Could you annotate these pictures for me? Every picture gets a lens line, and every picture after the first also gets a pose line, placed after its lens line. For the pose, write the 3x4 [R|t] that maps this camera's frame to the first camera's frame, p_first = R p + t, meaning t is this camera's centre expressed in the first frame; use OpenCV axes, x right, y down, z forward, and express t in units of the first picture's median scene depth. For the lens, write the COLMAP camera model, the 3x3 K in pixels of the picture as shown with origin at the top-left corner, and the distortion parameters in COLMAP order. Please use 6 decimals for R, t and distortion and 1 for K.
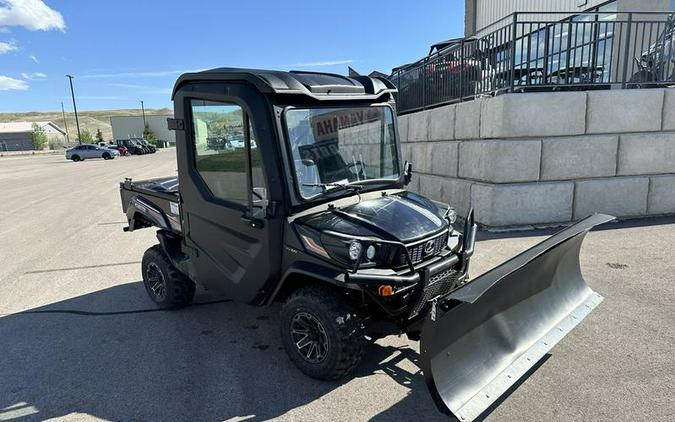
lens RADIAL K [[483.7, 0, 337.2], [0, 483.7, 242.9], [0, 0, 1]] dist [0.039396, -0.044599]
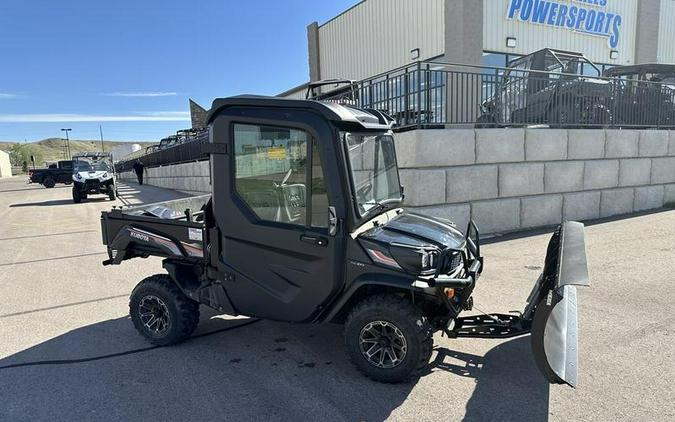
lens RADIAL K [[483.7, 0, 336.9], [0, 483.7, 234.2], [0, 0, 1]] dist [0.039396, -0.044599]
pose [[0.941451, -0.044452, 0.334206, -0.387338], [0.072202, 0.994855, -0.071068, 0.017036], [-0.329327, 0.091037, 0.939817, 0.002352]]
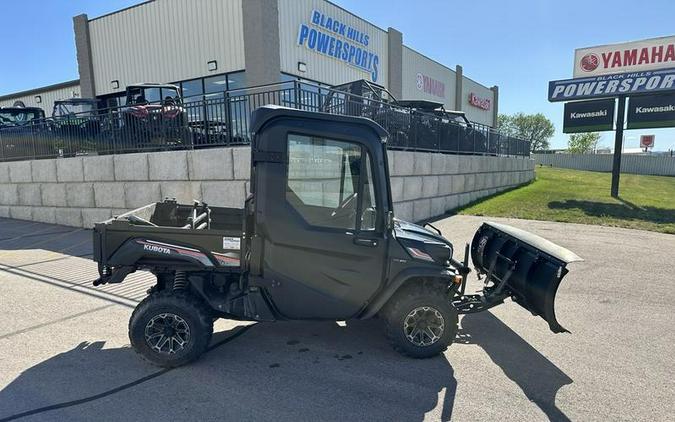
lens RADIAL K [[483.7, 0, 336.2], [0, 483.7, 241.4], [0, 0, 1]] dist [0.039396, -0.044599]
pose [[0.670130, -0.077904, 0.738144, -0.882584], [0.145580, 0.988956, -0.027791, -0.018818], [-0.727827, 0.126082, 0.674071, 0.214050]]
